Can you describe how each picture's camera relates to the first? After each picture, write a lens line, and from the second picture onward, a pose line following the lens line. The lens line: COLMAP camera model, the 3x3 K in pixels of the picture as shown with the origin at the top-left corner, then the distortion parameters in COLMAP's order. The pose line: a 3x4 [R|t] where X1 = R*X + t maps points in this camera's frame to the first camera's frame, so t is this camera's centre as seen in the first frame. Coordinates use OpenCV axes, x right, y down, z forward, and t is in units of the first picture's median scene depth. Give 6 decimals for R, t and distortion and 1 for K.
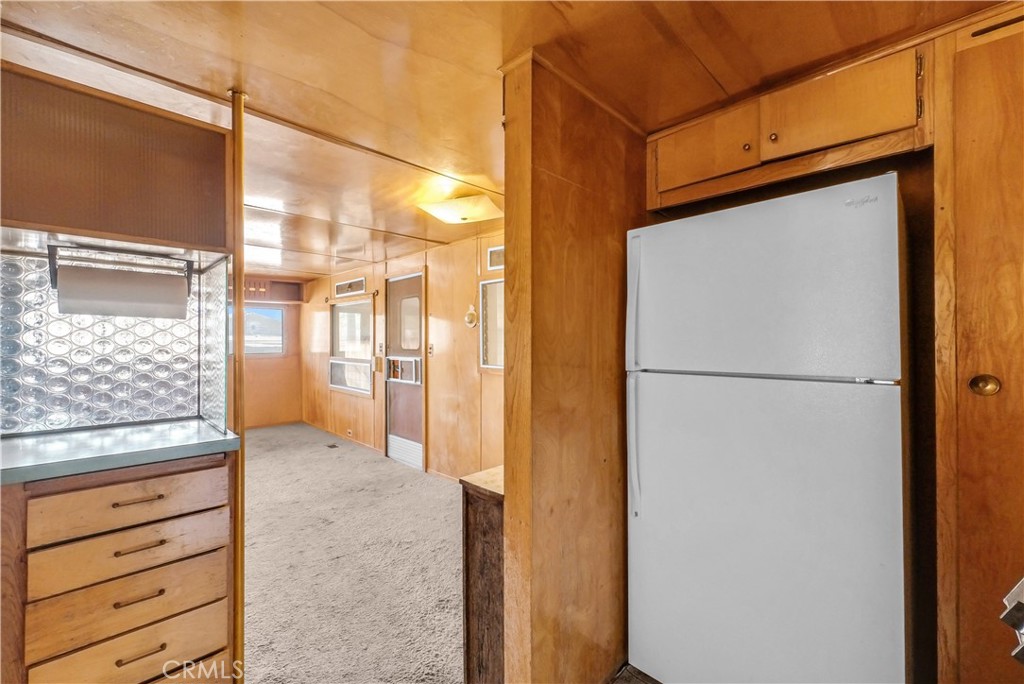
lens RADIAL K [[416.8, 0, 510.7], [0, 416.8, 343.4], [0, 0, 1]] dist [0.003177, -0.000089]
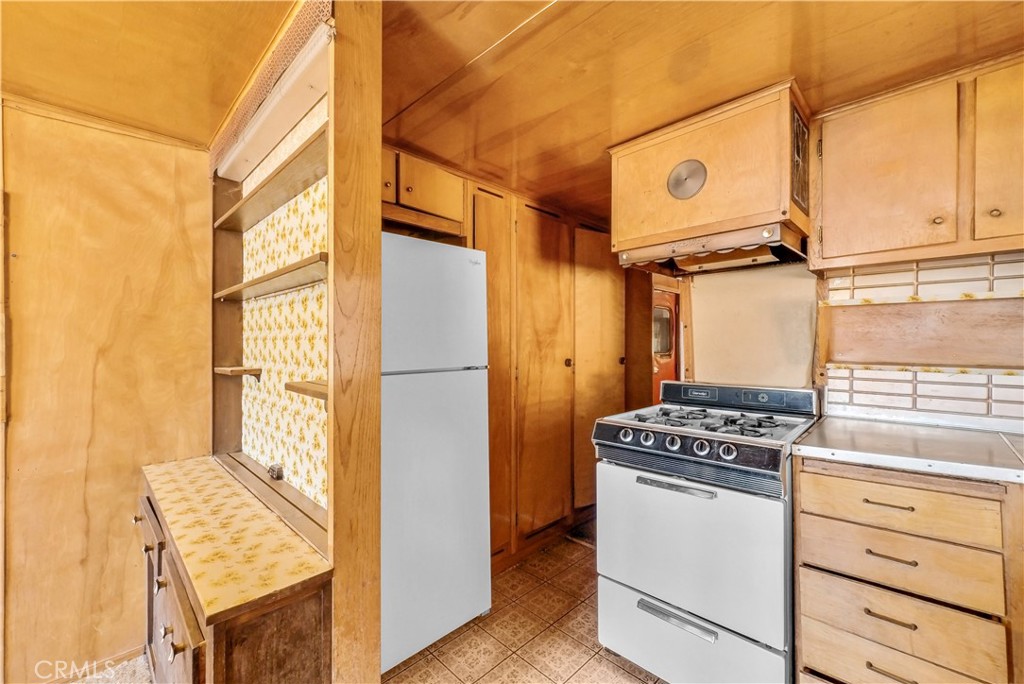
lens RADIAL K [[416.8, 0, 520.6], [0, 416.8, 342.8], [0, 0, 1]] dist [0.003177, -0.000089]
pose [[-0.026848, 0.001660, 0.999638, -0.700421], [-0.004351, 0.999989, -0.001777, -0.009819], [-0.999630, -0.004397, -0.026841, 0.694989]]
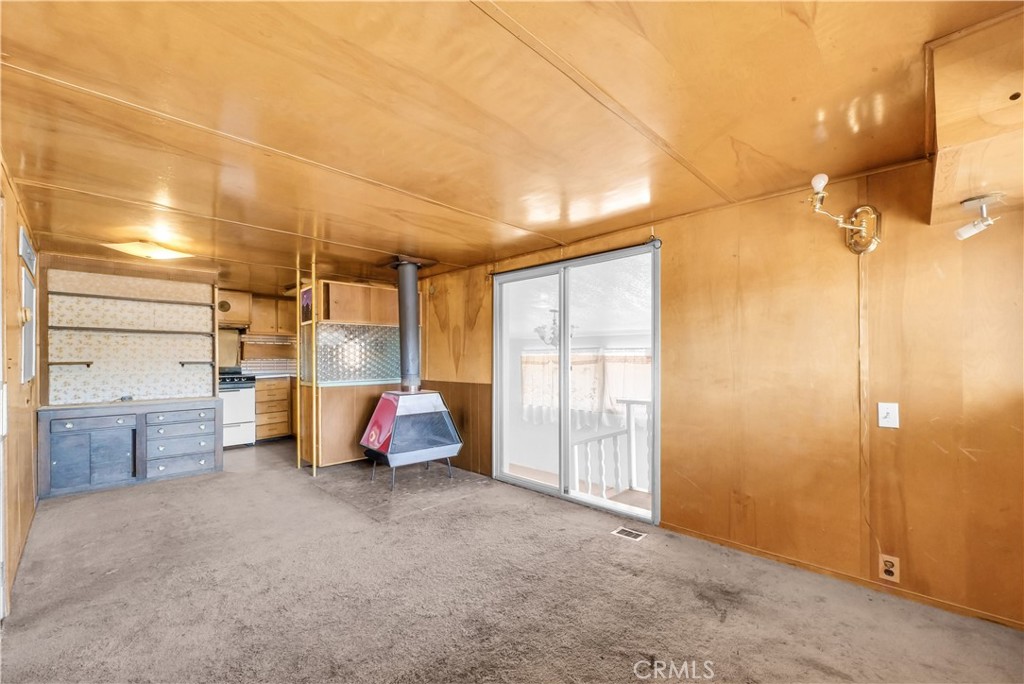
lens RADIAL K [[416.8, 0, 505.4], [0, 416.8, 347.5], [0, 0, 1]] dist [0.003177, -0.000089]
pose [[-0.999872, 0.004262, -0.015441, -2.273018], [0.004689, 0.999604, -0.027738, 0.064624], [0.015317, -0.027807, -0.999496, 4.408781]]
